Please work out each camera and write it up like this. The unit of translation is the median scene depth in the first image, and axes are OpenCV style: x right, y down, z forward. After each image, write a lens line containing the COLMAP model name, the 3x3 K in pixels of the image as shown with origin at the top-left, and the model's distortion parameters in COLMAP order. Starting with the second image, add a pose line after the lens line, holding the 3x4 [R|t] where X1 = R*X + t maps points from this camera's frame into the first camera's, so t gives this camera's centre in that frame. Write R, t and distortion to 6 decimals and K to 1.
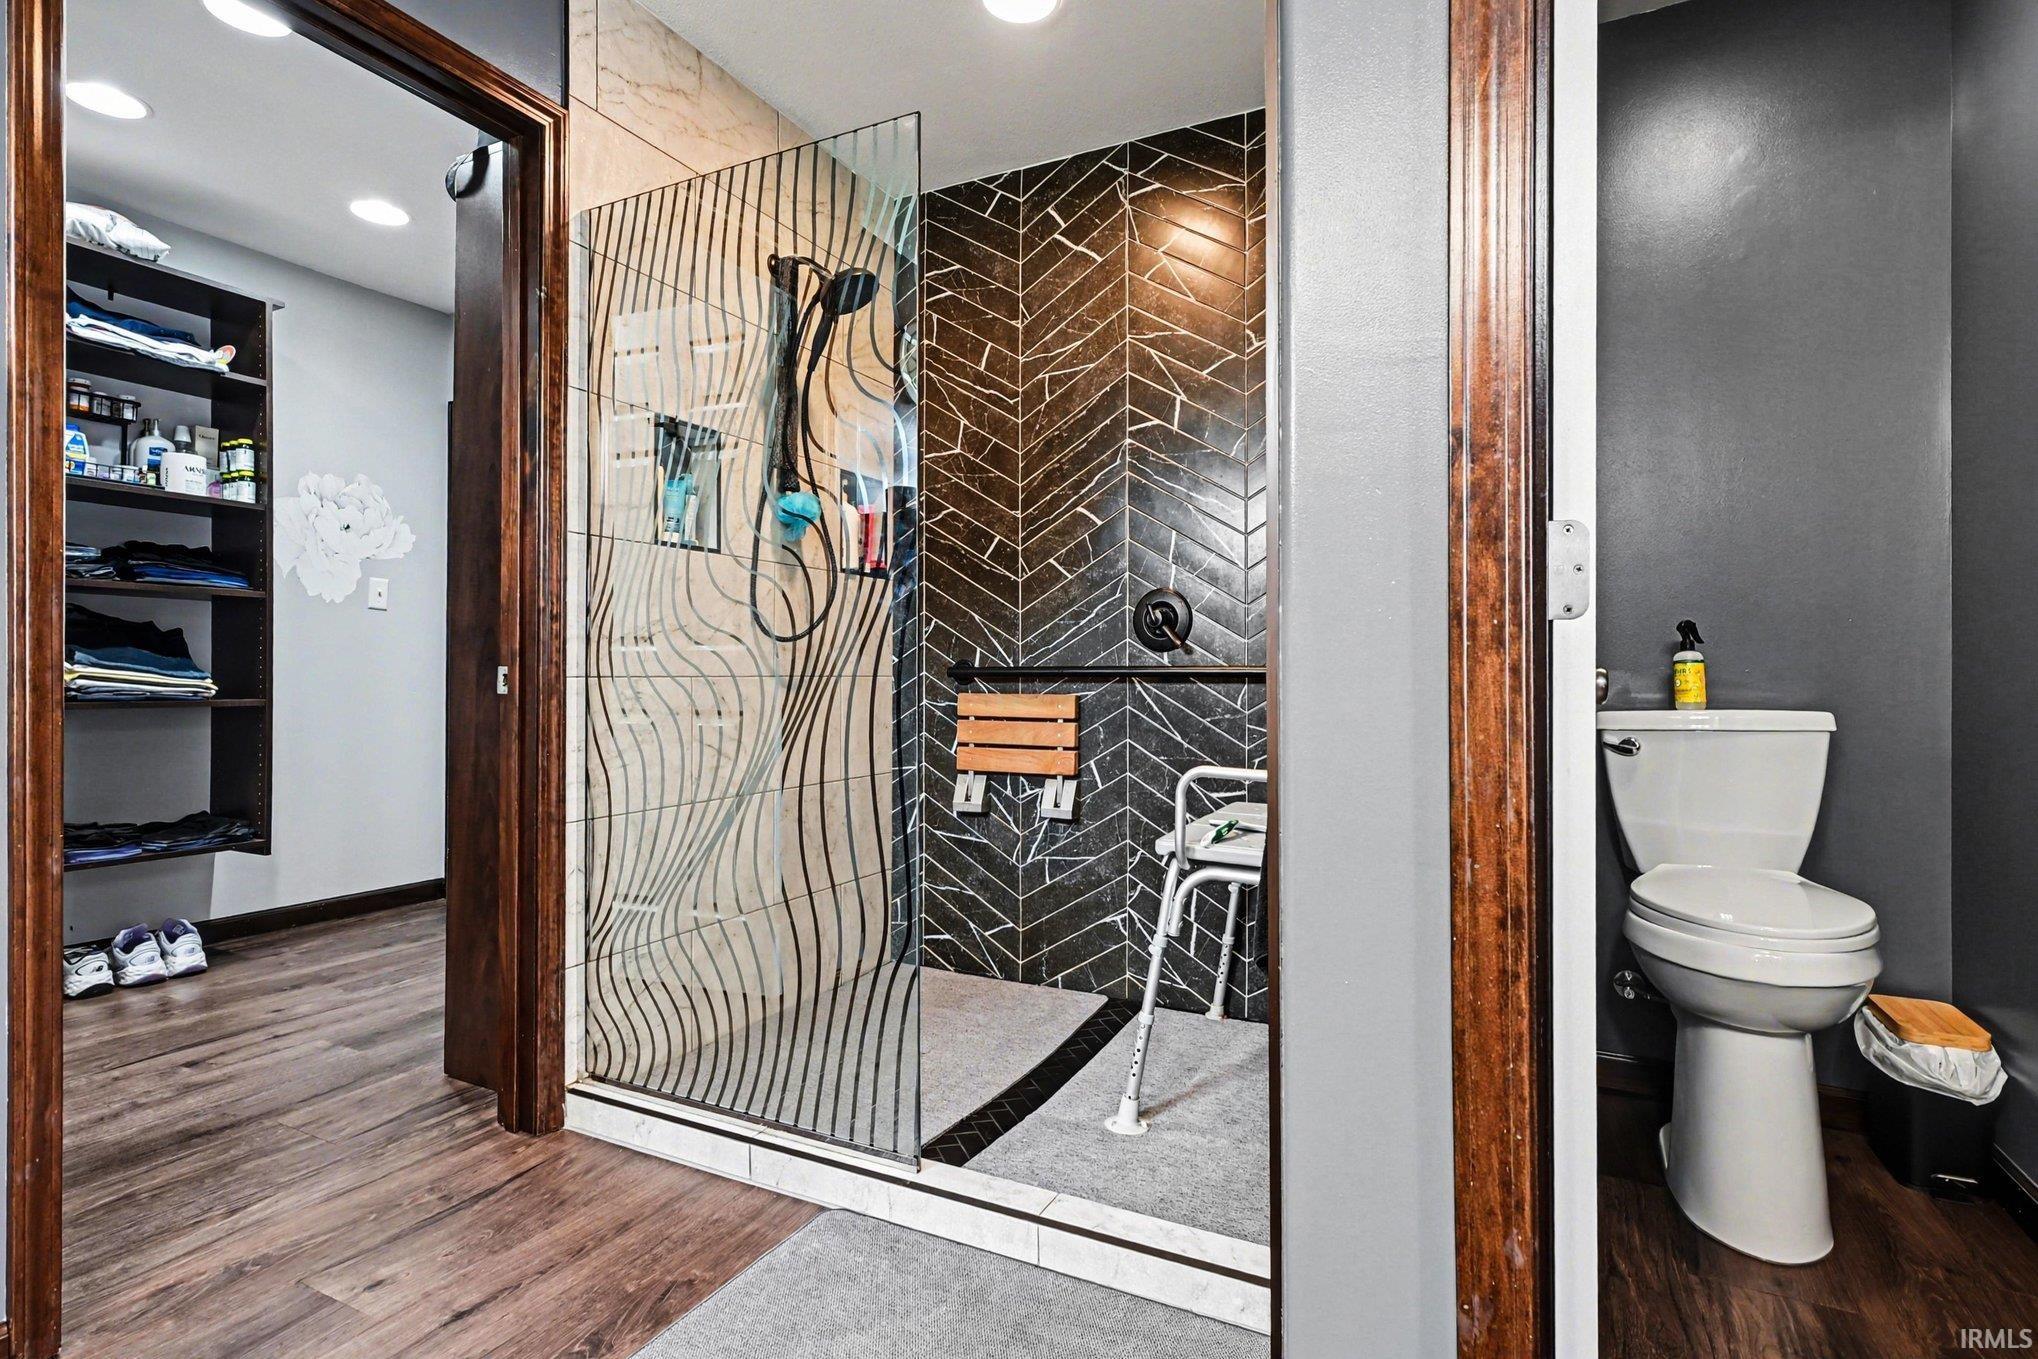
lens RADIAL K [[1029.5, 0, 1017.0], [0, 1029.5, 679.5], [0, 0, 1]] dist [-0.005214, 0.000316]
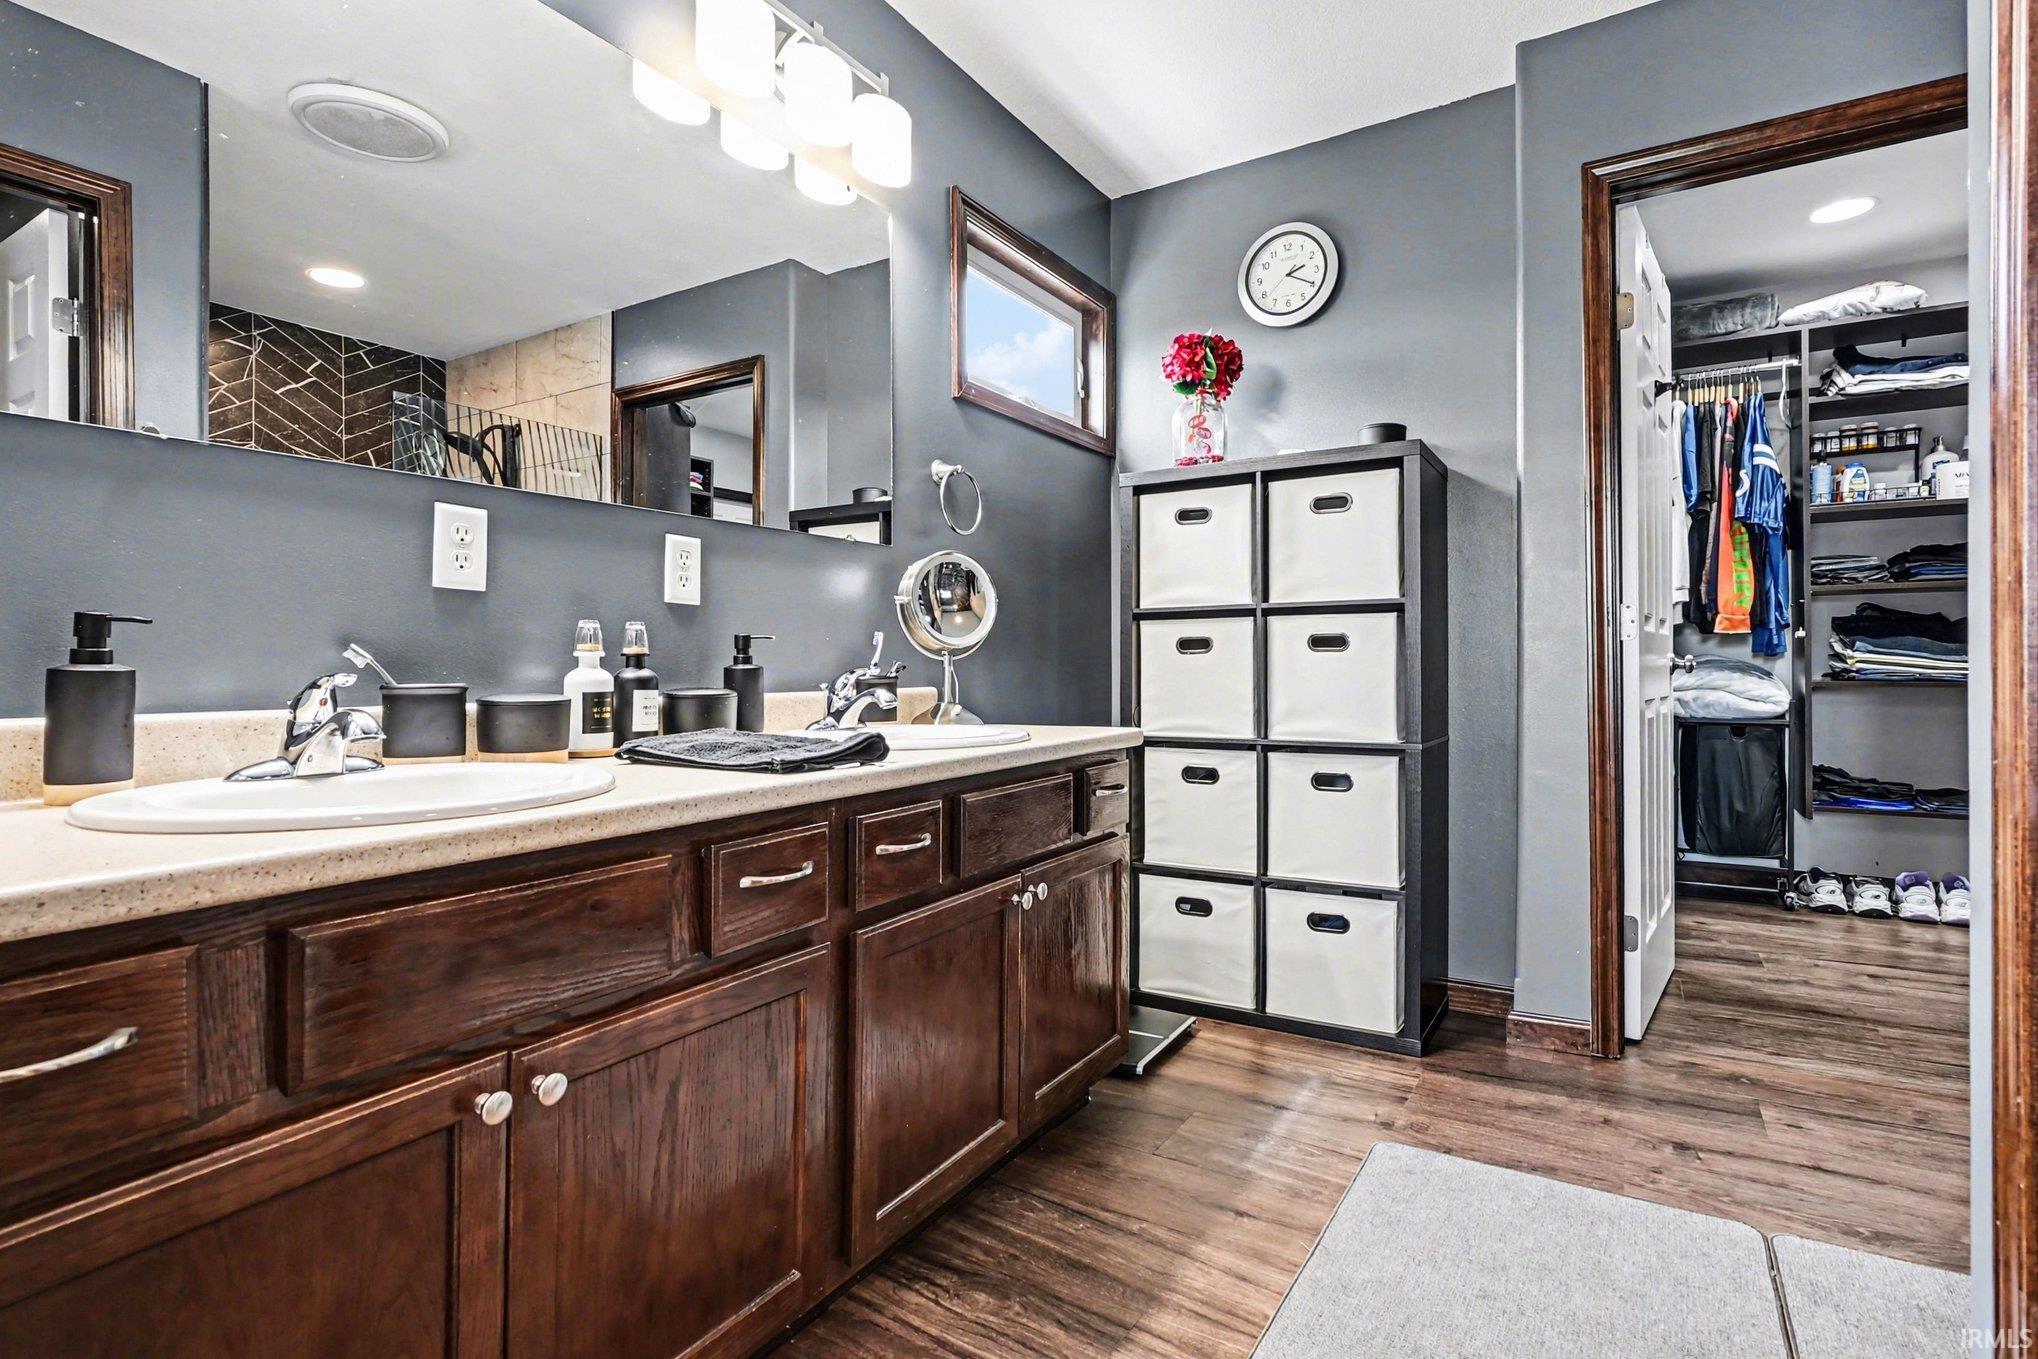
lens RADIAL K [[1029.5, 0, 1019.6], [0, 1029.5, 671.0], [0, 0, 1]] dist [-0.005214, 0.000316]
pose [[-0.087292, -0.000819, -0.996182, 0.430504], [0.005431, 0.999984, -0.001298, 0.005045], [0.996168, -0.005523, -0.087286, 0.077940]]
